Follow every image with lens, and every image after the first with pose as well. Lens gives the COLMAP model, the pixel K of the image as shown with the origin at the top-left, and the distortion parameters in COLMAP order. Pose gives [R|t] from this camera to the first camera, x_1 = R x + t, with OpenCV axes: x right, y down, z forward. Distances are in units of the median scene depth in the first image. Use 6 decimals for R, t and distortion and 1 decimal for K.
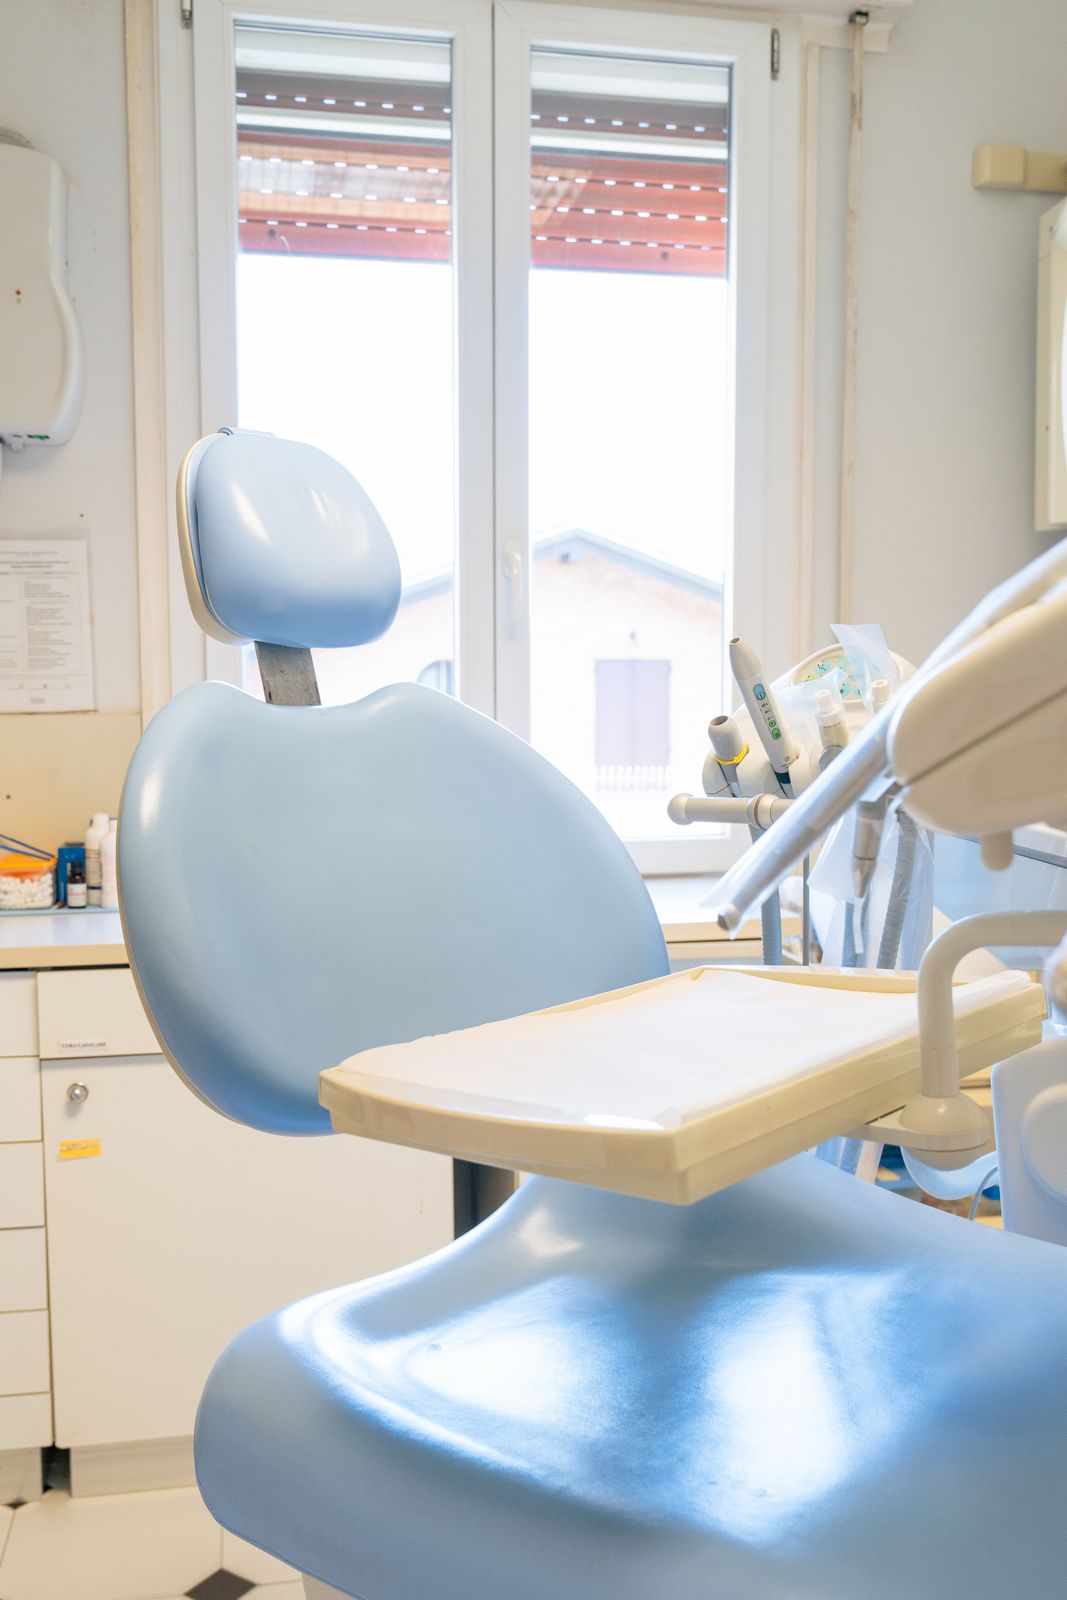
lens RADIAL K [[1415.5, 0, 533.5], [0, 1415.5, 800.0], [0, 0, 1]] dist [-0.004533, 0.004248]
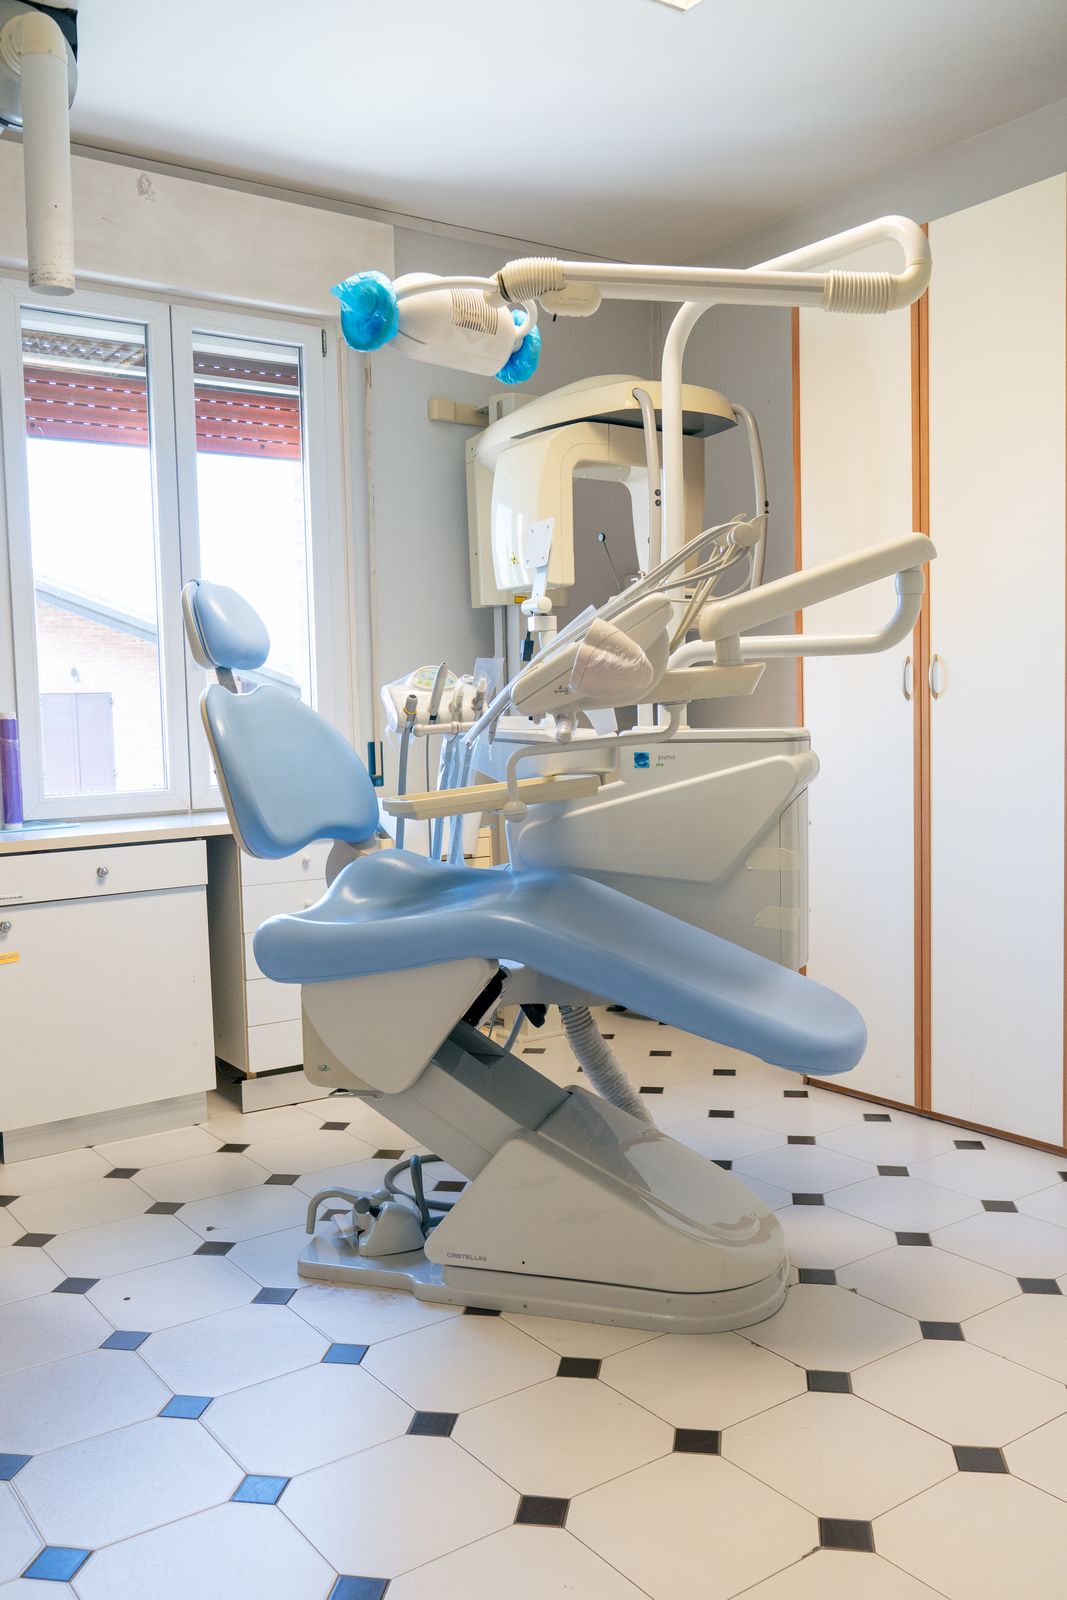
lens RADIAL K [[1349.2, 0, 533.5], [0, 1349.2, 800.0], [0, 0, 1]] dist [-0.004305, -0.004722]
pose [[0.908218, -0.050556, 0.415433, -0.319683], [0.059274, 0.998209, -0.008107, 0.079498], [-0.414279, 0.031988, 0.909588, -0.633682]]
